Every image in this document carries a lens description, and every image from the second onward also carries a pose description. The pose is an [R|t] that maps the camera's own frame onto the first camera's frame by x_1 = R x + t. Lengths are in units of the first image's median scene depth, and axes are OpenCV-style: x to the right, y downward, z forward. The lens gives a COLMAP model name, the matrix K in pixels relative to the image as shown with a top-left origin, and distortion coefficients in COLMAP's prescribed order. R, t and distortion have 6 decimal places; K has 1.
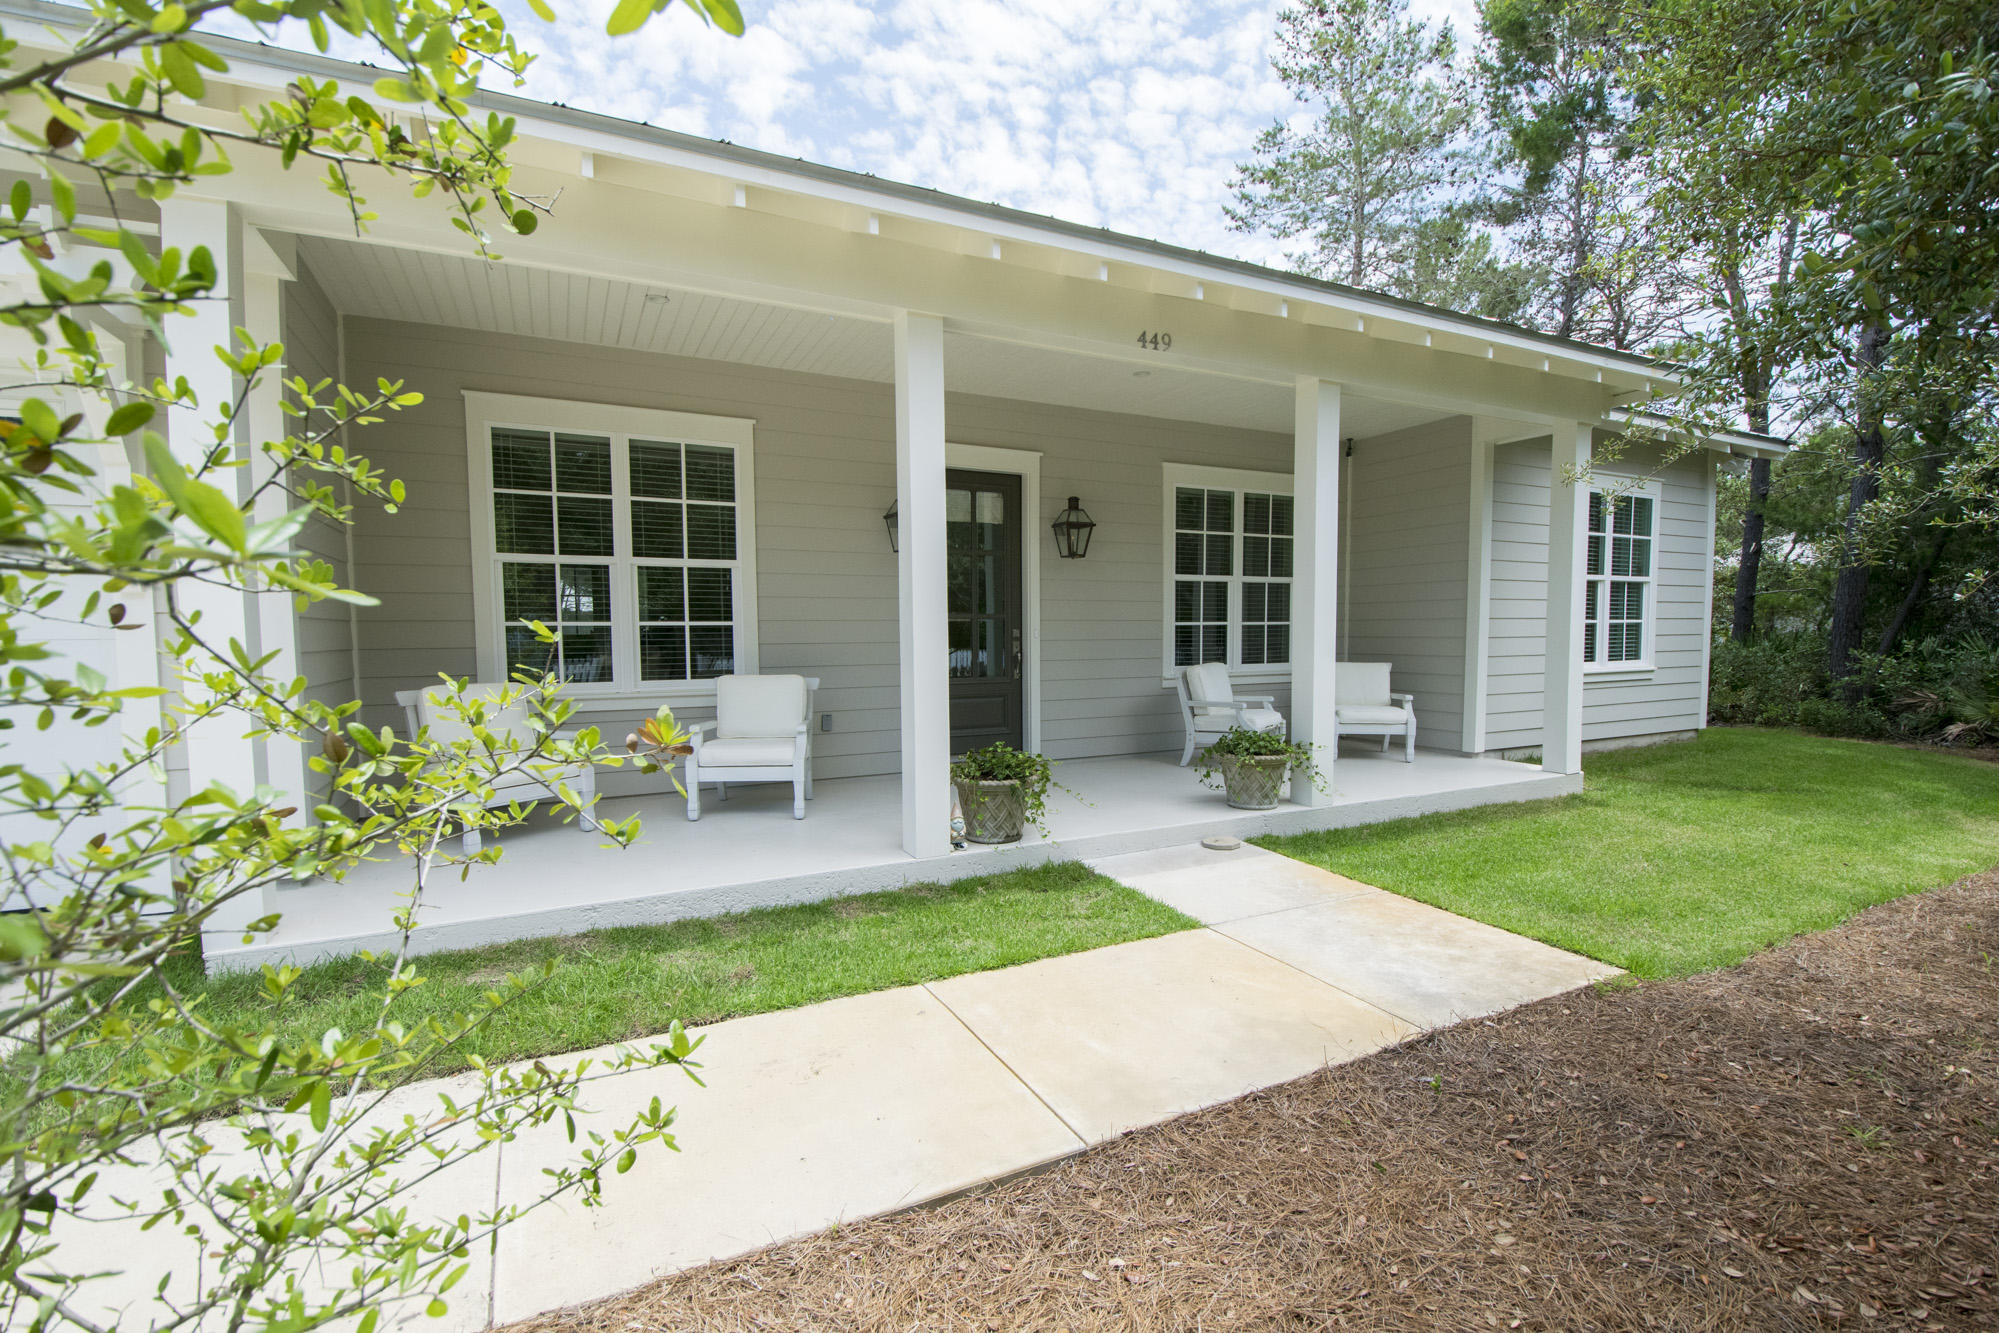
lens RADIAL K [[891.9, 0, 1012.4], [0, 891.9, 682.7], [0, 0, 1]] dist [0.022810, -0.026211]
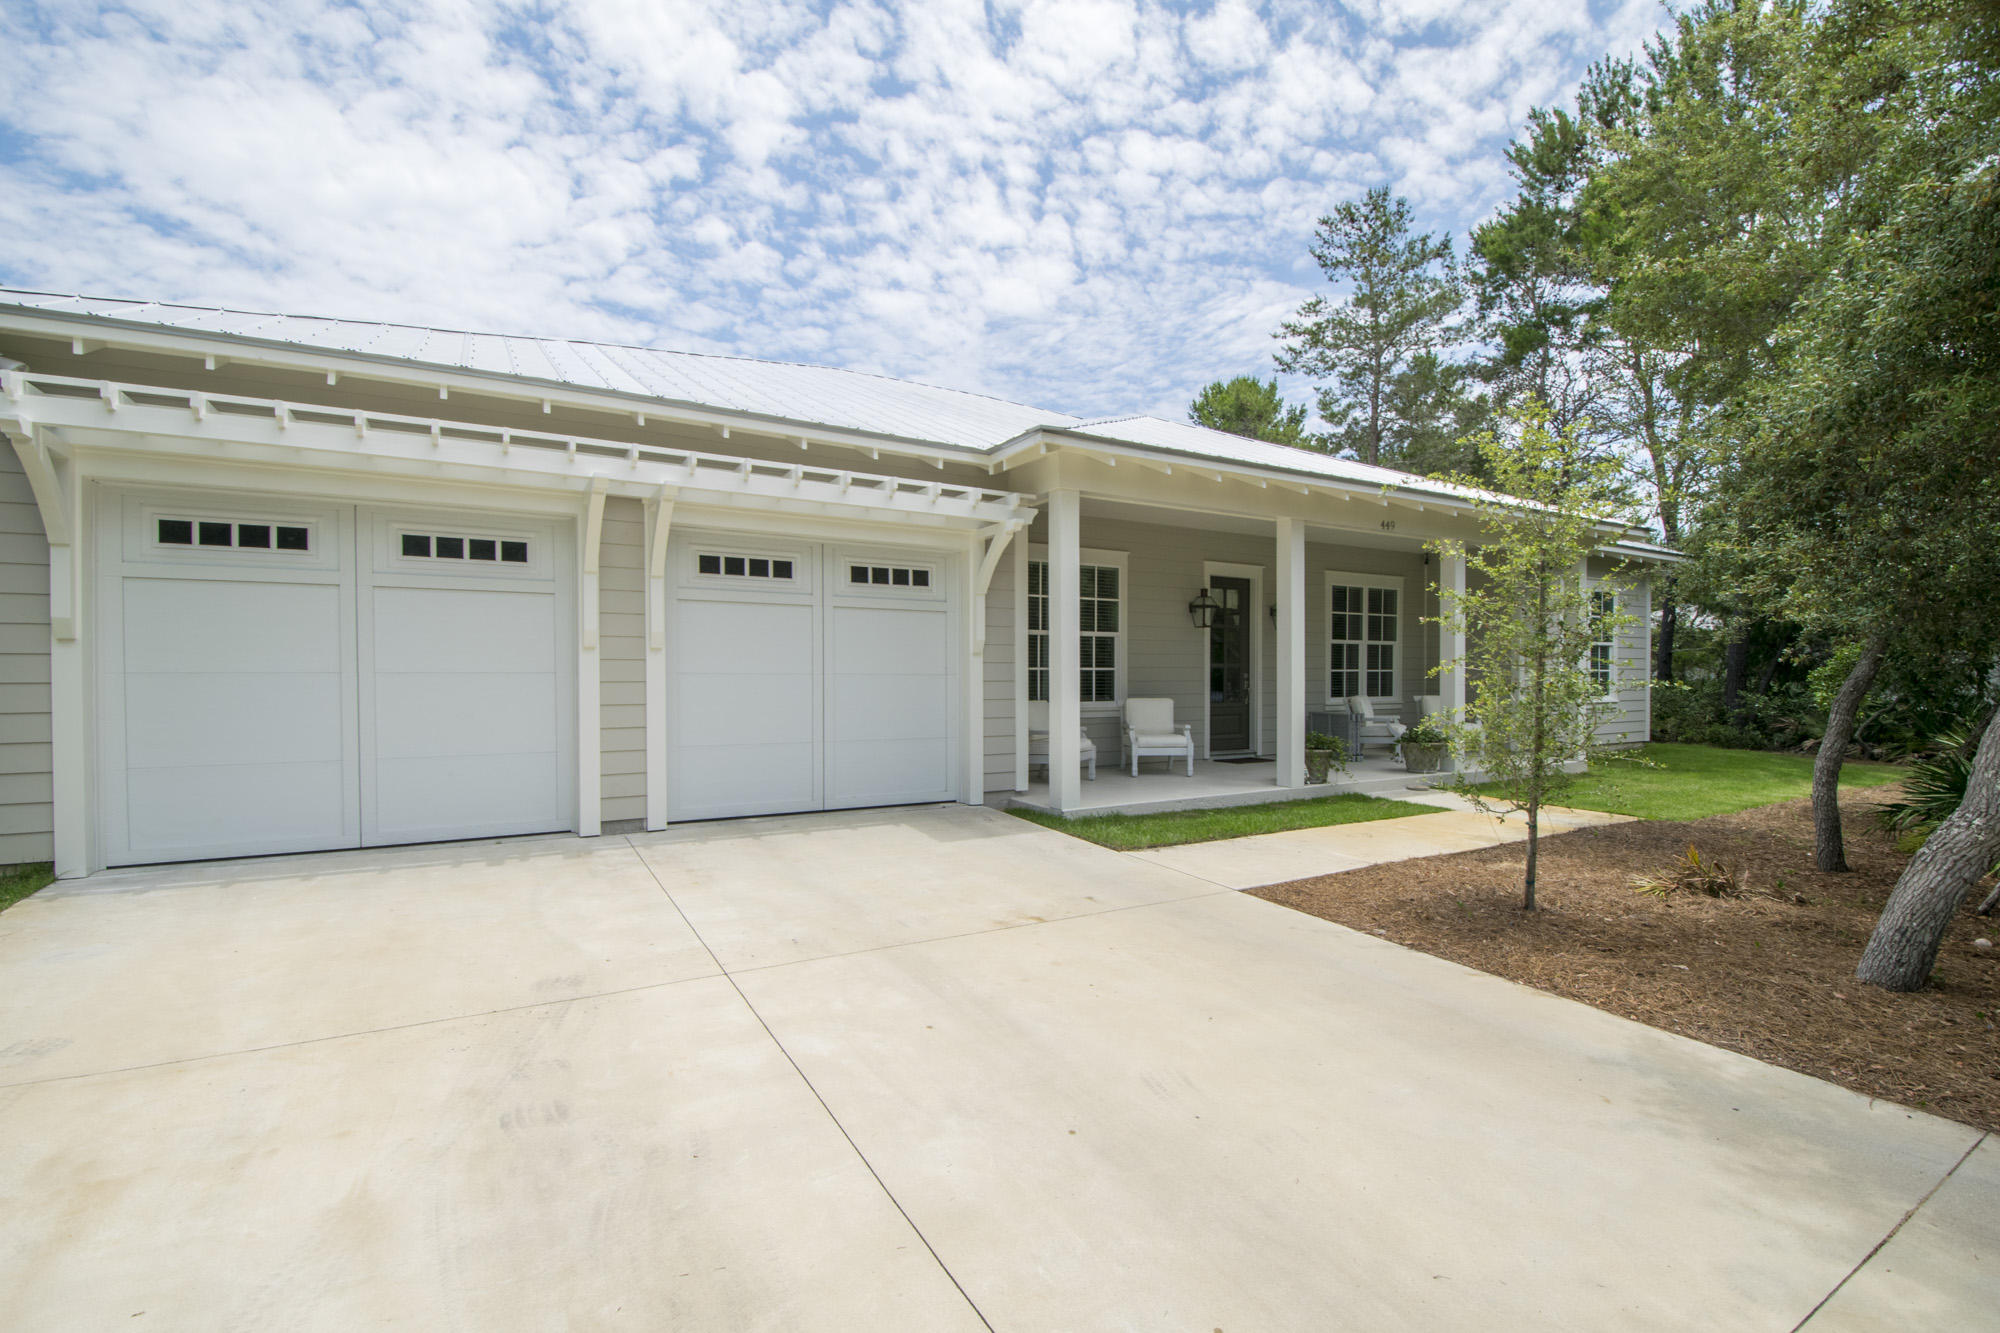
lens RADIAL K [[892.4, 0, 1012.9], [0, 892.4, 682.7], [0, 0, 1]] dist [0.022810, -0.026211]
pose [[0.997699, 0.004256, 0.067666, -0.380858], [-0.000735, 0.998649, -0.051964, 0.029524], [-0.067796, 0.051795, 0.996354, -0.419636]]
